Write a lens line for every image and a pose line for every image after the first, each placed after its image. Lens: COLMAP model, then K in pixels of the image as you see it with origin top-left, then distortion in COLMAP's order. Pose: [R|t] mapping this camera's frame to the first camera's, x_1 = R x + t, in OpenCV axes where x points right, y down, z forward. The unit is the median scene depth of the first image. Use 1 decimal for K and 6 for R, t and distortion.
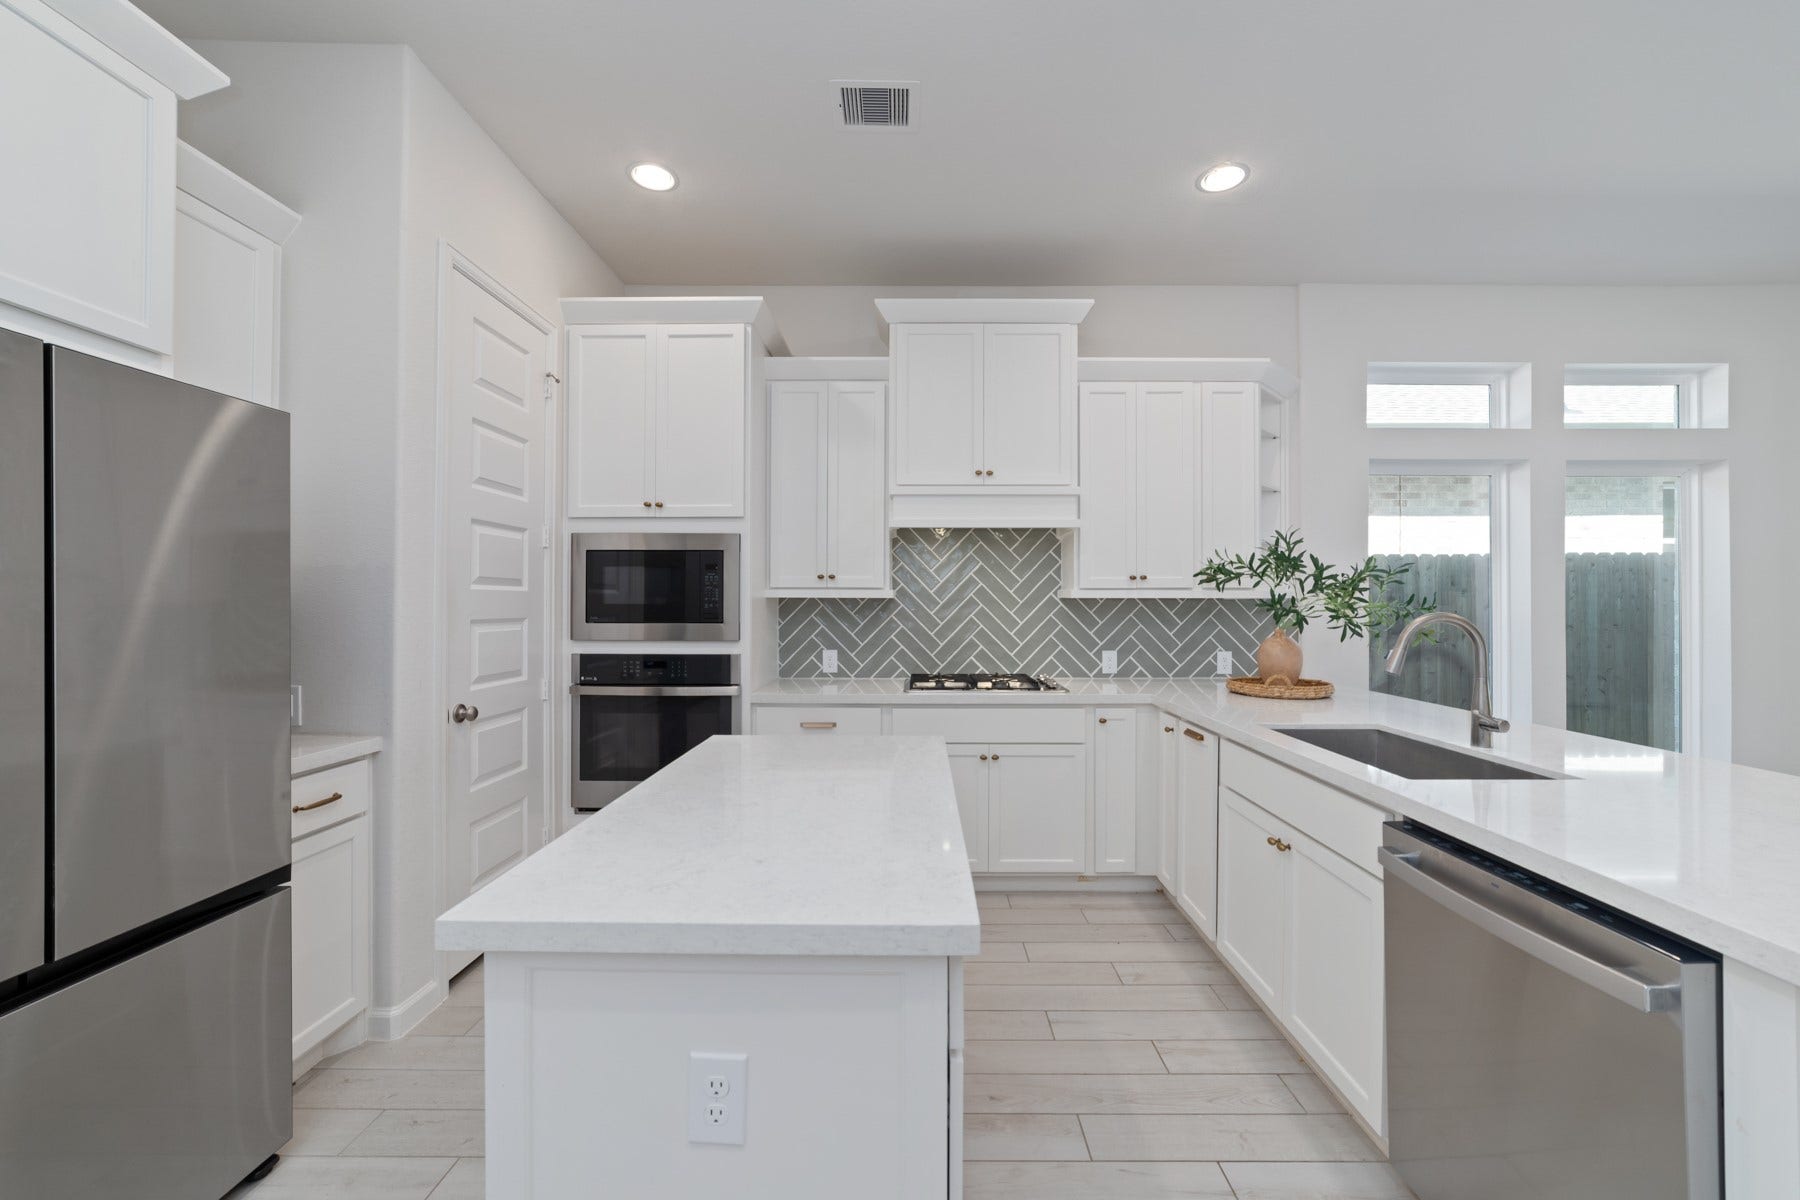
lens RADIAL K [[683.1, 0, 900.0], [0, 683.1, 600.0], [0, 0, 1]] dist [-0.007893, 0.000128]
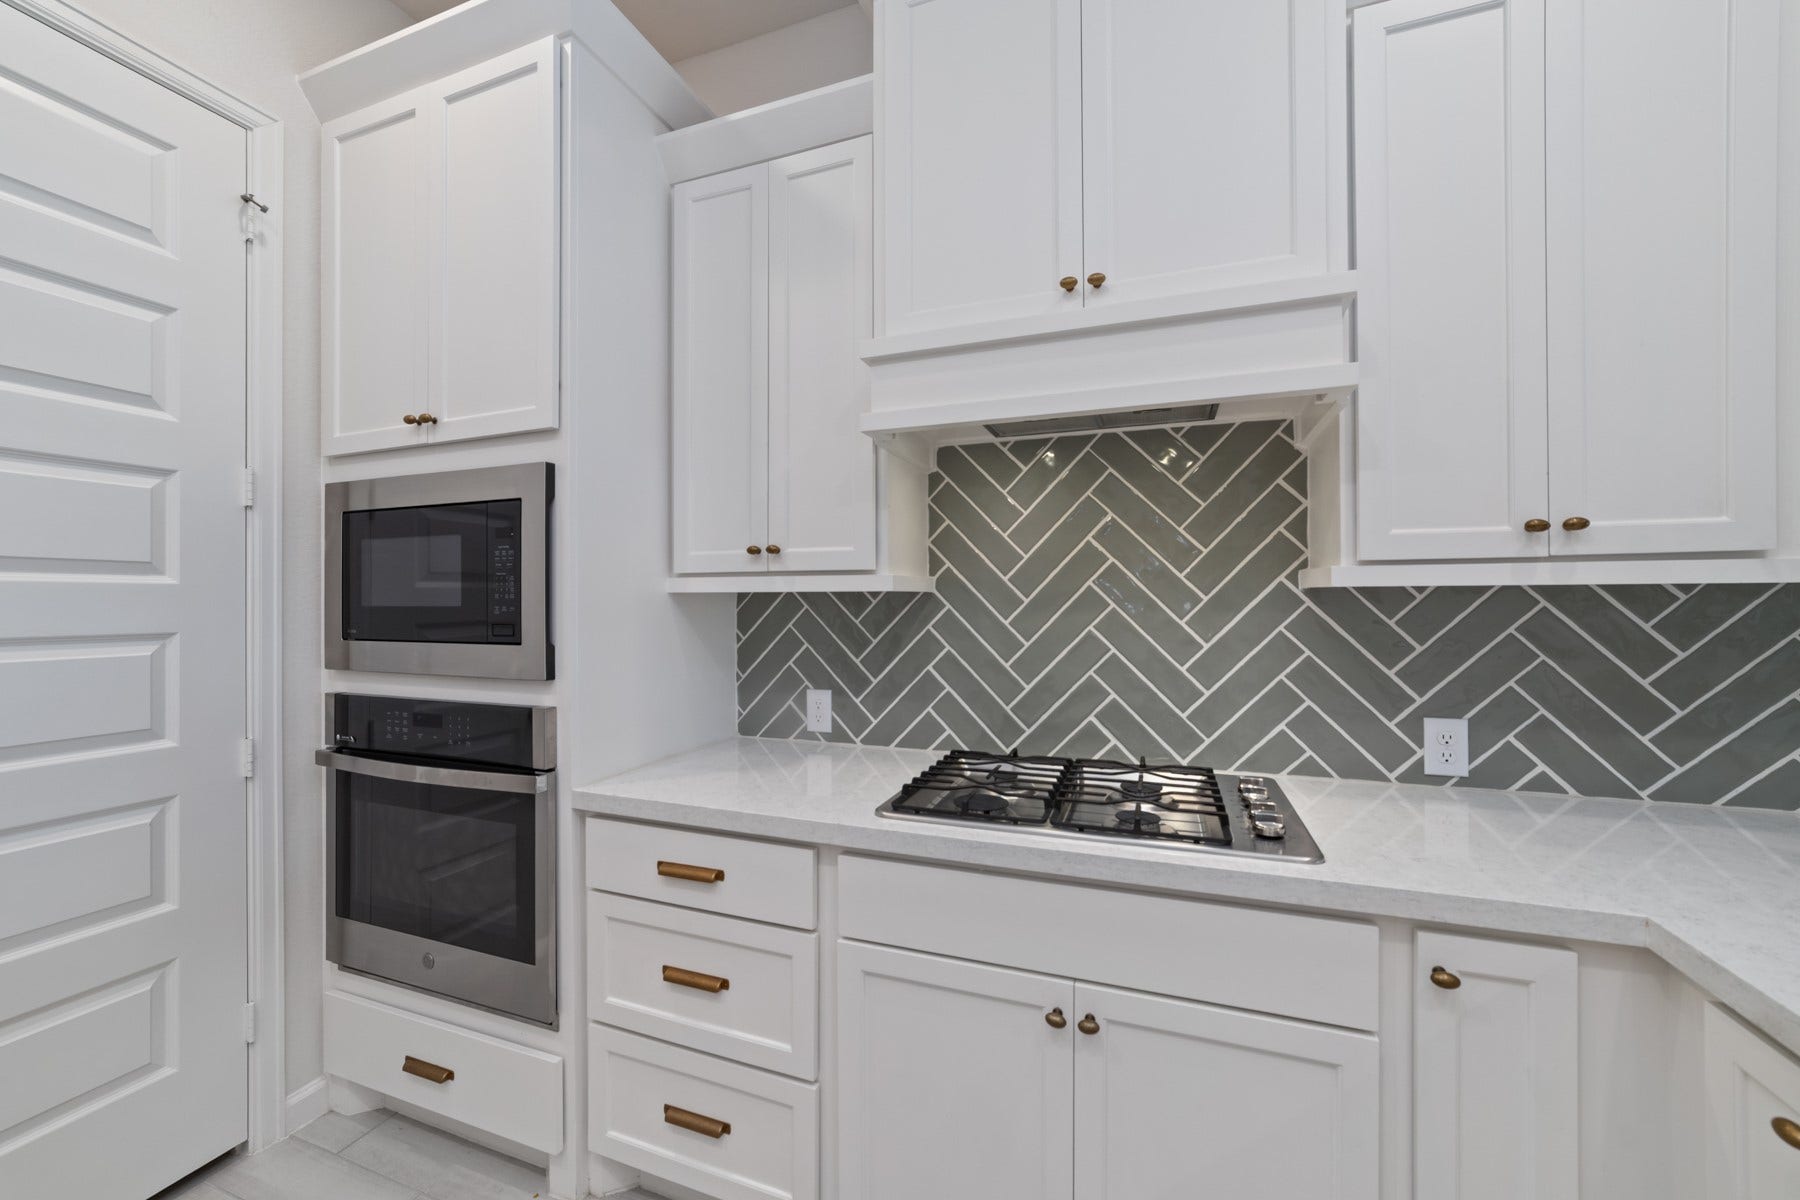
lens RADIAL K [[683.1, 0, 900.0], [0, 683.1, 600.0], [0, 0, 1]] dist [-0.007893, 0.000128]
pose [[0.942971, -0.005697, -0.332826, 0.138463], [0.006935, 0.999973, 0.002531, 0.001506], [0.332803, -0.004695, 0.942985, 0.518670]]
